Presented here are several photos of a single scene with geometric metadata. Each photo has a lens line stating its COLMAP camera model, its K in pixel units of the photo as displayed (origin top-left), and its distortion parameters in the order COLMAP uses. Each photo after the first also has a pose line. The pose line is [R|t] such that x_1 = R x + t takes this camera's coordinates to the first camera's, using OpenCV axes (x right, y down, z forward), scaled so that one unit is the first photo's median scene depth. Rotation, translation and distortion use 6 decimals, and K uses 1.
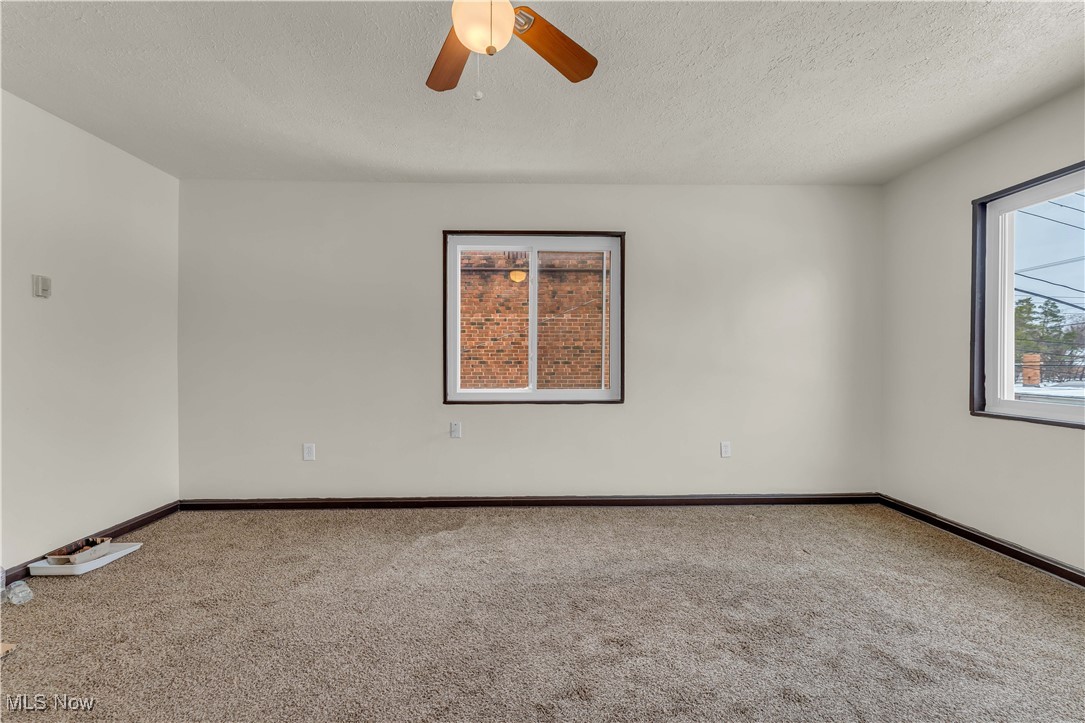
lens RADIAL K [[434.8, 0, 542.5], [0, 434.8, 361.5], [0, 0, 1]] dist [-0.000007, -0.000053]
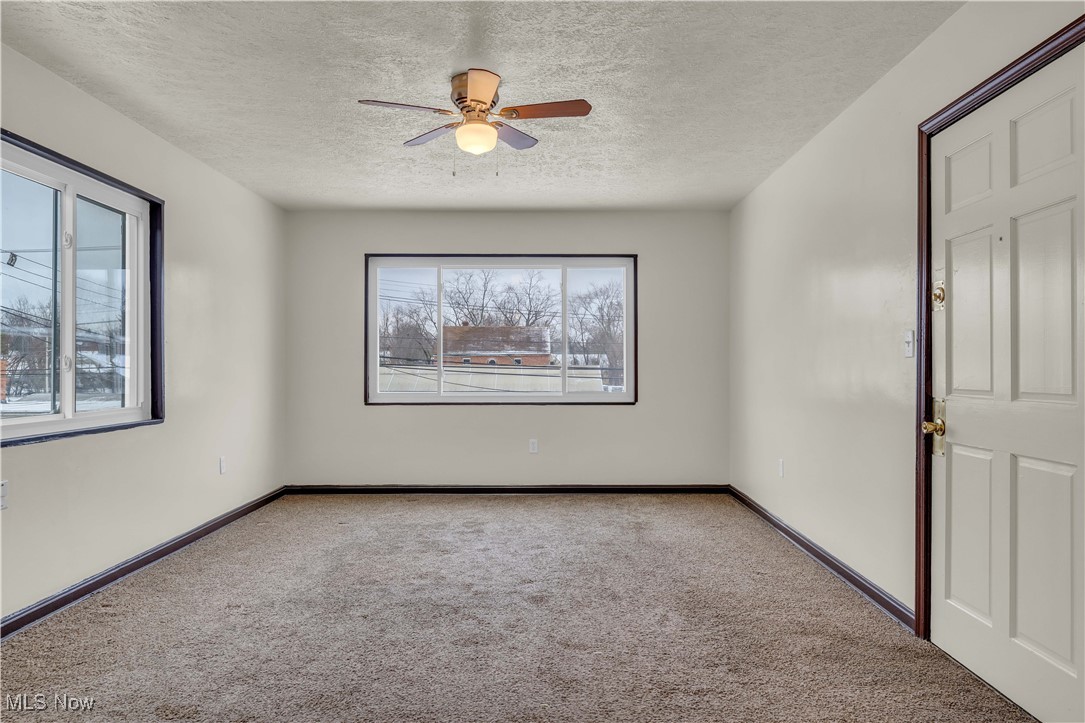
lens RADIAL K [[714.0, 0, 542.5], [0, 714.0, 361.5], [0, 0, 1]] dist [-0.000281, -0.000153]
pose [[0.025455, 0.005110, 0.999663, -1.778842], [0.009263, 0.999943, -0.005347, 0.003176], [-0.999633, 0.009396, 0.025407, 0.502767]]
